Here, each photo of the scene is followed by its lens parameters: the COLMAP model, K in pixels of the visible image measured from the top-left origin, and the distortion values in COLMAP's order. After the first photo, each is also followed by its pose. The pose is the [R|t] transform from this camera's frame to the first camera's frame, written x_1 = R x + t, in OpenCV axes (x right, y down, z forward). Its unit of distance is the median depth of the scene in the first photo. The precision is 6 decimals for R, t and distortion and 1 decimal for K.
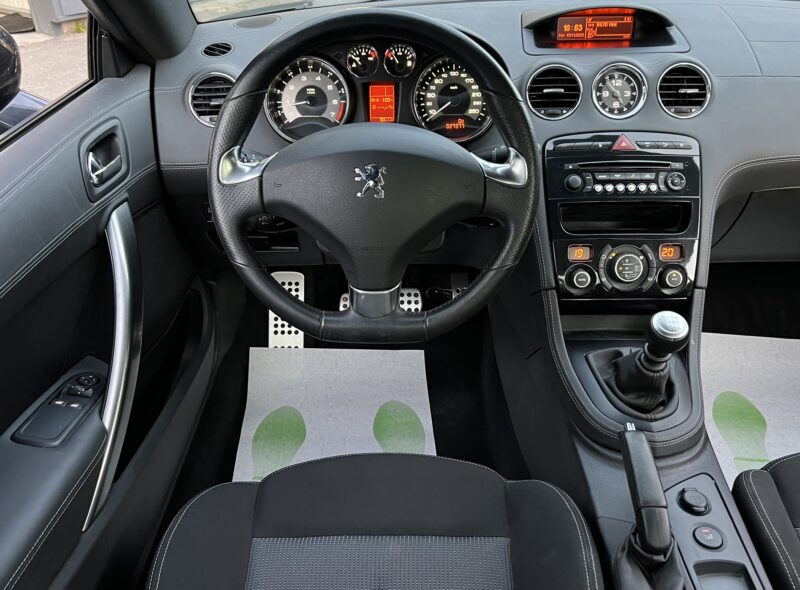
lens RADIAL K [[753.5, 0, 403.2], [0, 753.5, 299.0], [0, 0, 1]] dist [0.047777, 0.000000]
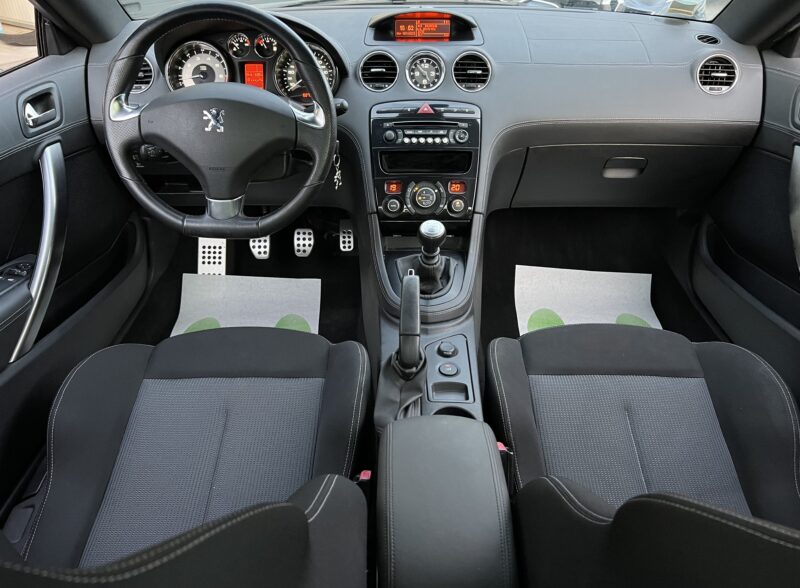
lens RADIAL K [[658.8, 0, 402.1], [0, 658.8, 286.1], [0, 0, 1]] dist [0.069875, -0.034041]
pose [[0.999934, 0.009770, 0.006125, 0.236147], [-0.009737, 0.999938, -0.005345, 0.124024], [-0.006177, 0.005285, 0.999967, -0.208007]]
